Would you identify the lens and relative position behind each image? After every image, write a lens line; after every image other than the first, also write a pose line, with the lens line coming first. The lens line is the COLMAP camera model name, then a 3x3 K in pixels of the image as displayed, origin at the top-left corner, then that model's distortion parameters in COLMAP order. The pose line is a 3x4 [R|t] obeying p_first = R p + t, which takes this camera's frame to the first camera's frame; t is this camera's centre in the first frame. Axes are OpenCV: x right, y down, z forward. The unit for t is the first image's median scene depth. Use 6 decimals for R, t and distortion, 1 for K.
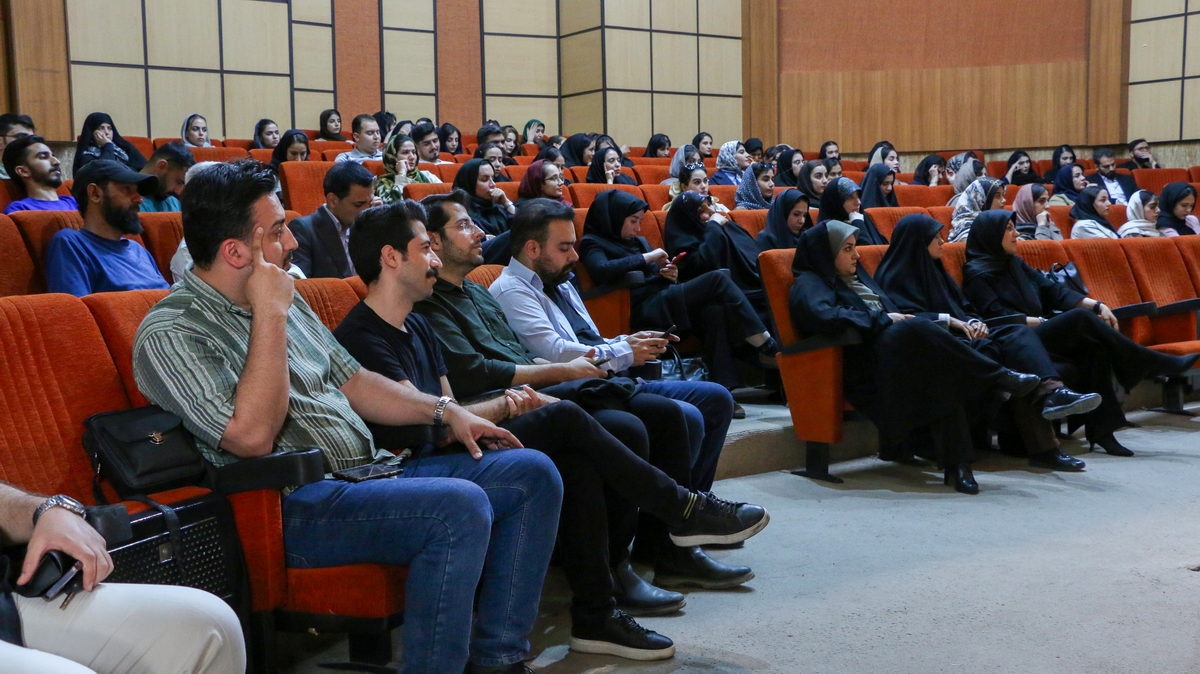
lens RADIAL K [[1437.8, 0, 600.0], [0, 1437.8, 337.0], [0, 0, 1]] dist [-0.058396, 0.459632]
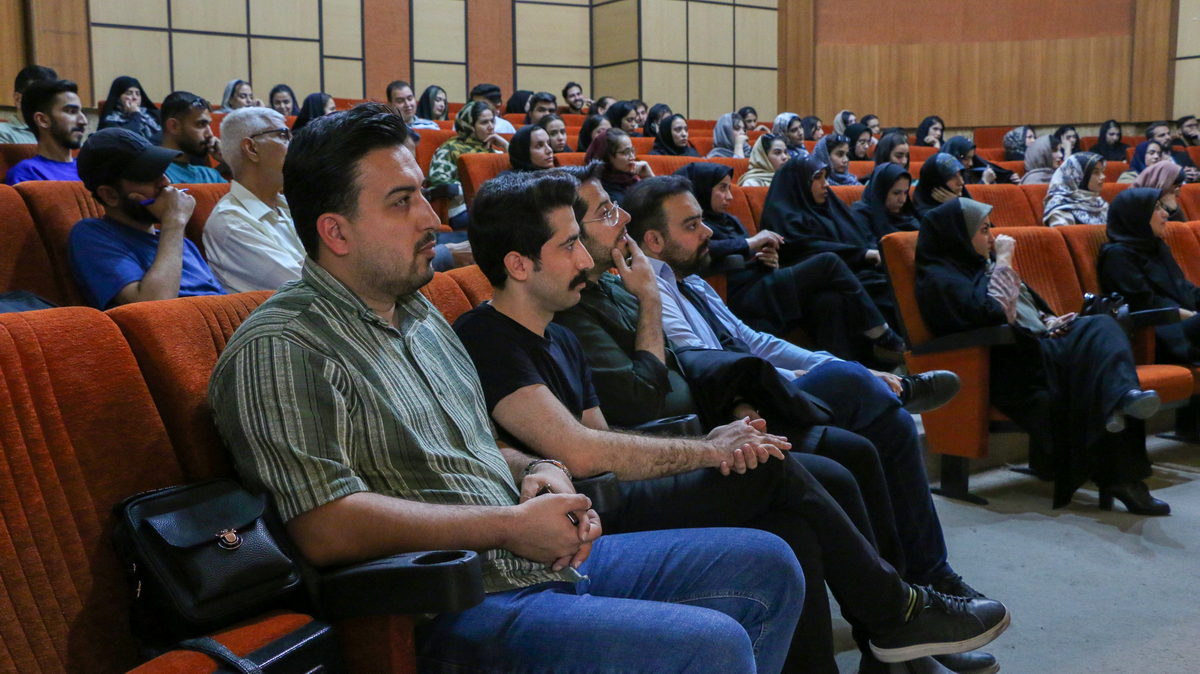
lens RADIAL K [[1324.6, 0, 588.8], [0, 1324.6, 333.7], [0, 0, 1]] dist [-0.071849, 0.300317]
pose [[0.999942, 0.006164, 0.008803, -0.038235], [-0.006378, 0.999680, 0.024490, -0.009006], [-0.008650, -0.024545, 0.999661, 0.102874]]
